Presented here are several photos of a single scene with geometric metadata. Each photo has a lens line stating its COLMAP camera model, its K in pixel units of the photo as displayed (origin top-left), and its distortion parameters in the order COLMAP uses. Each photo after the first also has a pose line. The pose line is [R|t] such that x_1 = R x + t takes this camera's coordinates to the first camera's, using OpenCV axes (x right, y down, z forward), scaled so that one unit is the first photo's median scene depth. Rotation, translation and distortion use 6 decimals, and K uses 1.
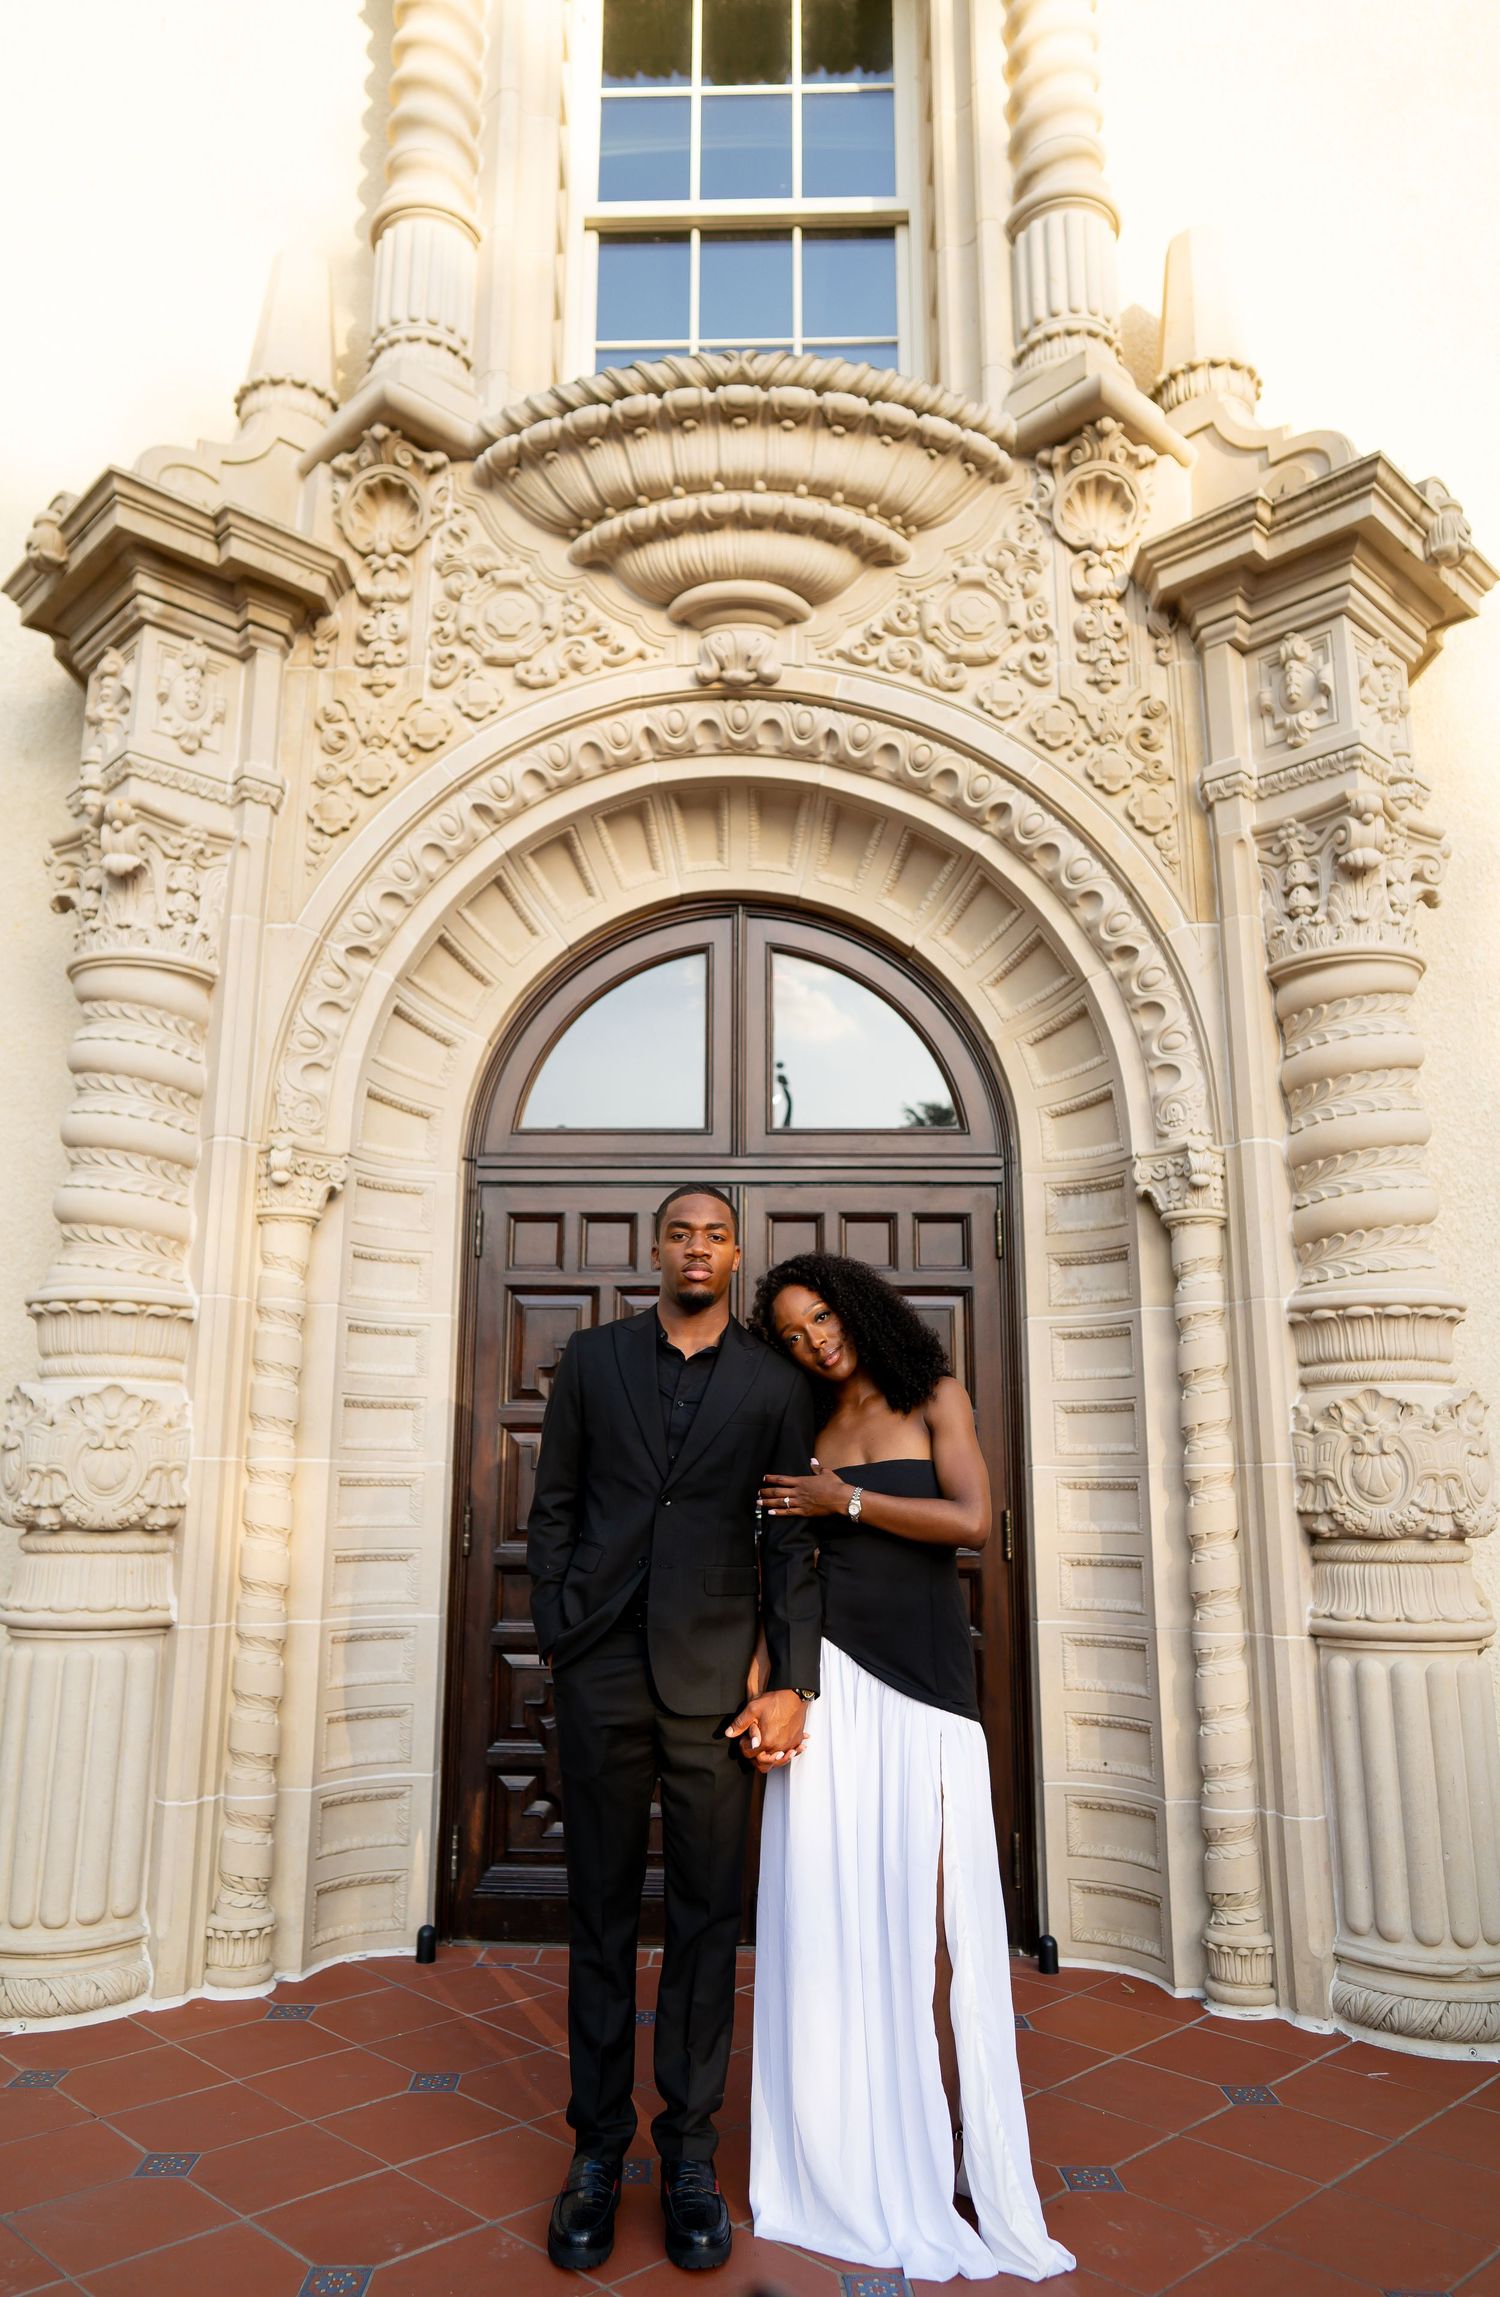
lens RADIAL K [[1576.3, 0, 735.9], [0, 1576.3, 1142.5], [0, 0, 1]] dist [-0.023102, 0.001821]
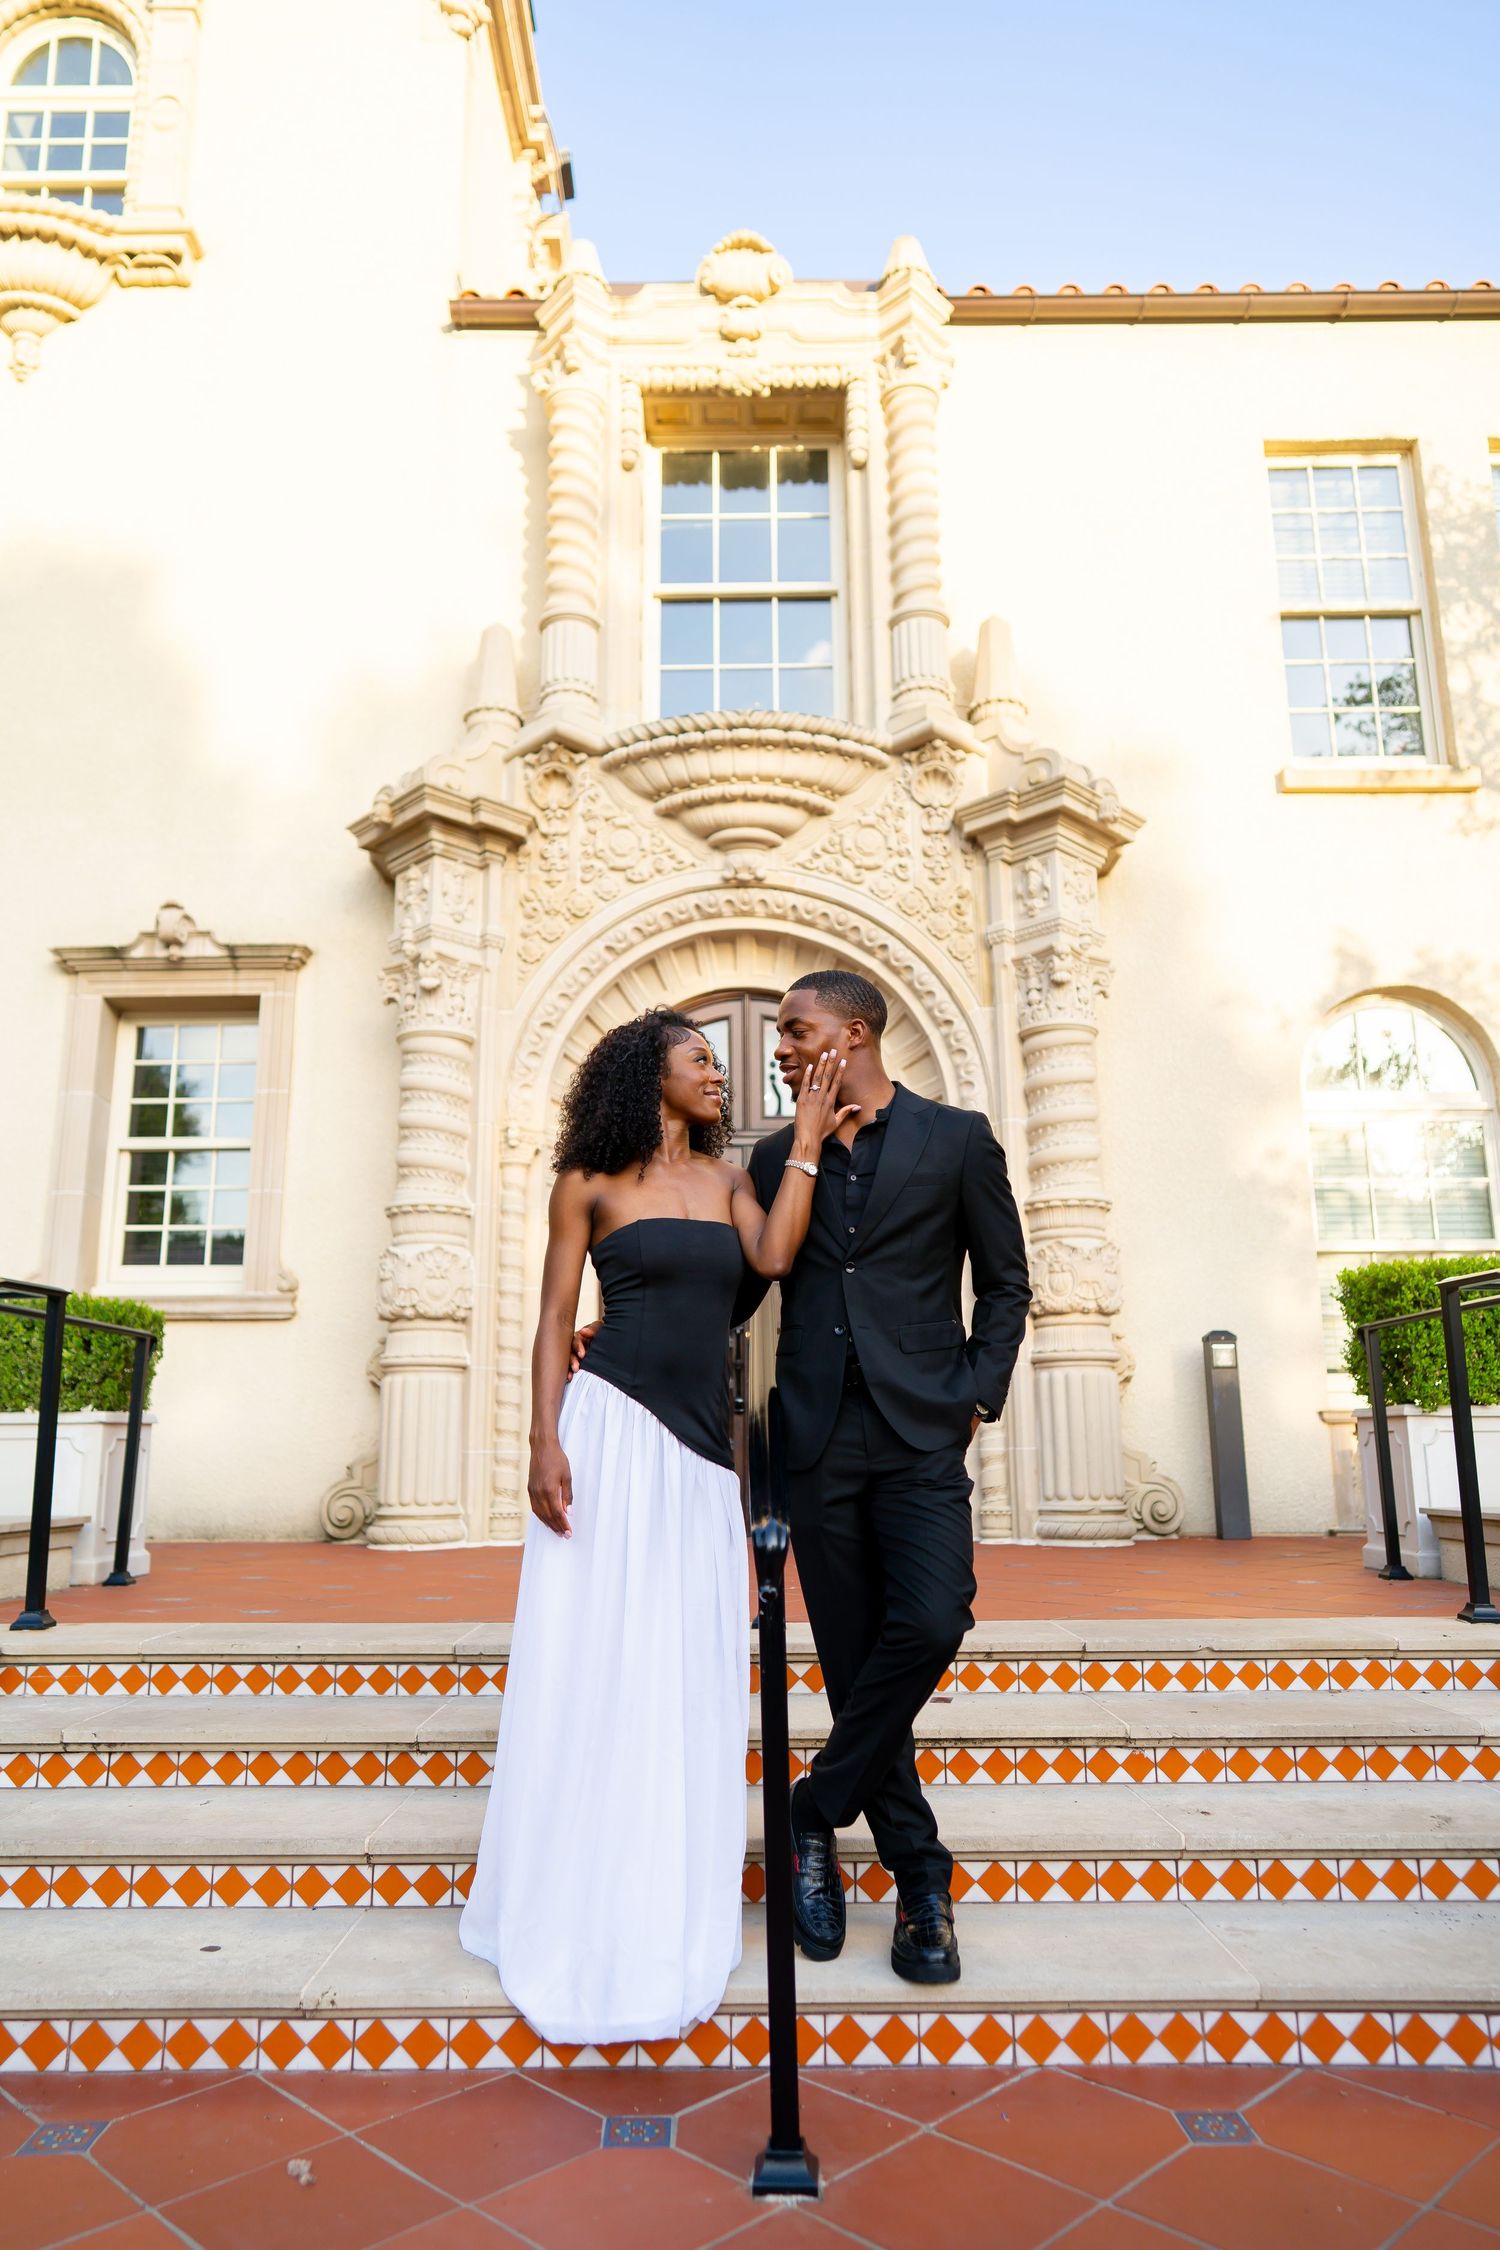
lens RADIAL K [[1462.2, 0, 750.0], [0, 1462.2, 1125.0], [0, 0, 1]] dist [-0.035984, 0.048282]
pose [[0.999902, -0.009396, 0.010404, -0.013520], [0.009381, 0.999955, 0.001471, -0.000542], [-0.010417, -0.001373, 0.999945, -0.767226]]
